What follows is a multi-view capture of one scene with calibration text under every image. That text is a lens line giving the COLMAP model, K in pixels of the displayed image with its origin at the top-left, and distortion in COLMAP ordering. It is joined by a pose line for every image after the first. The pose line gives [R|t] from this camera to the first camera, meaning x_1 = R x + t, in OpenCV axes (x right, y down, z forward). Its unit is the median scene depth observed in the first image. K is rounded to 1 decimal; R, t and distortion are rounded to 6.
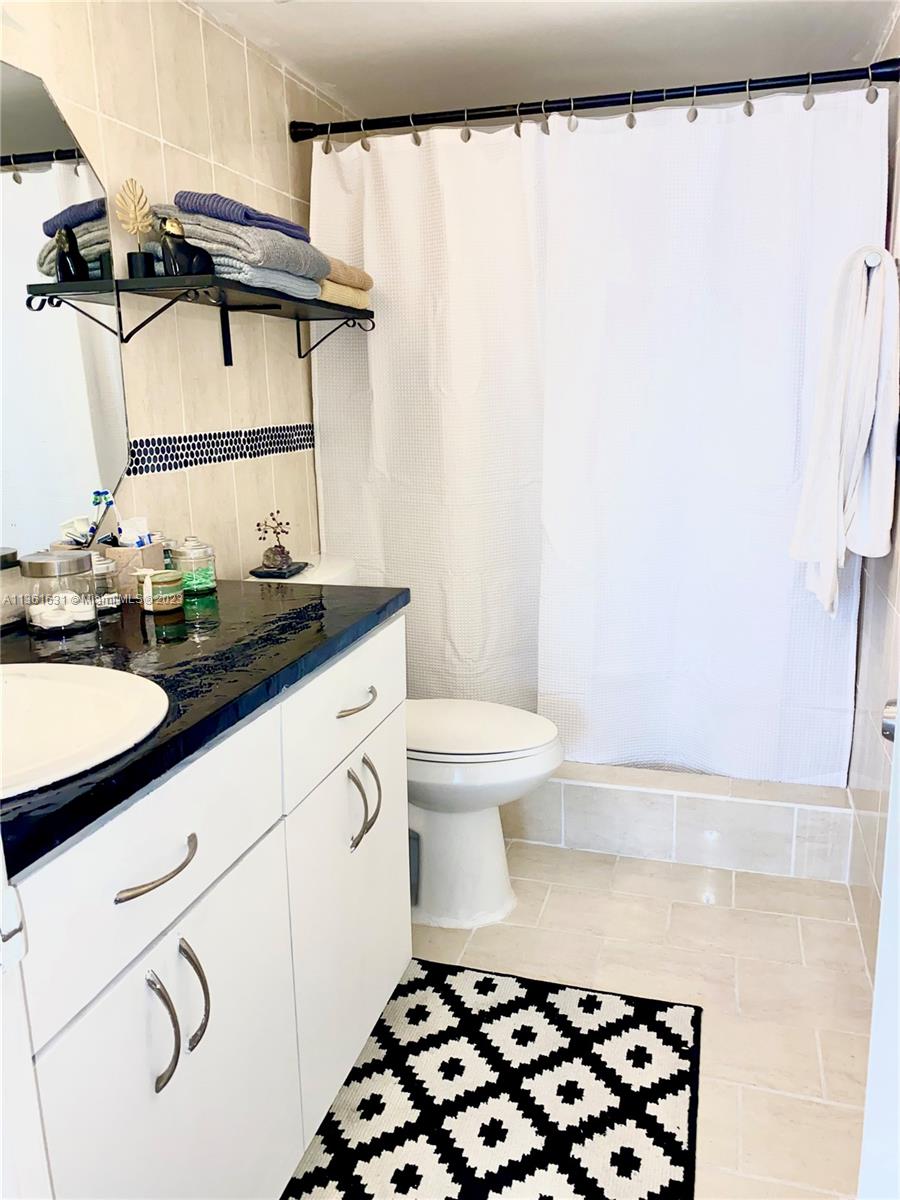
lens RADIAL K [[909.9, 0, 457.4], [0, 909.9, 595.3], [0, 0, 1]] dist [0.006021, -0.013299]
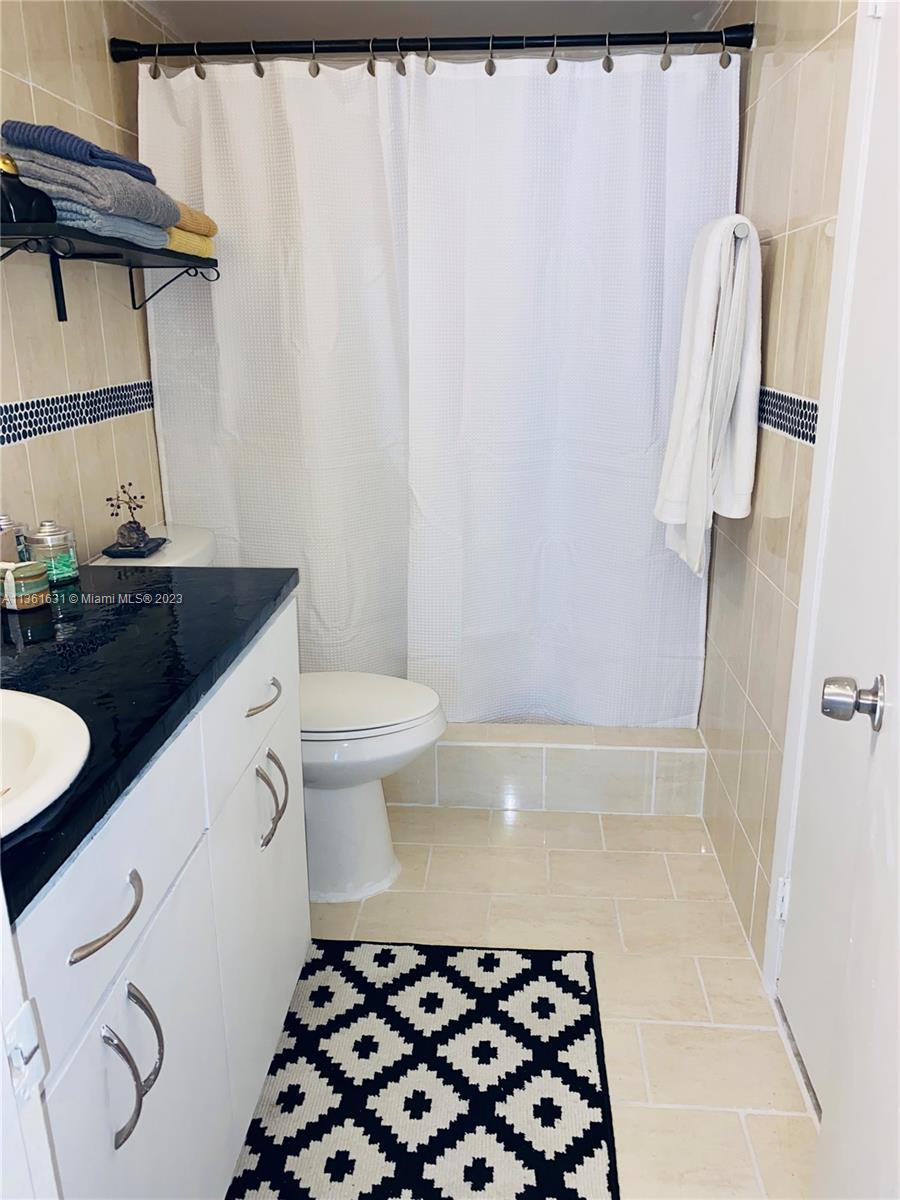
lens RADIAL K [[909.9, 0, 445.9], [0, 909.9, 598.4], [0, 0, 1]] dist [0.006021, -0.013299]
pose [[0.976123, -0.051030, 0.211139, -0.093815], [0.035294, 0.996357, 0.077639, -0.040310], [-0.214332, -0.068333, 0.974368, 0.035082]]
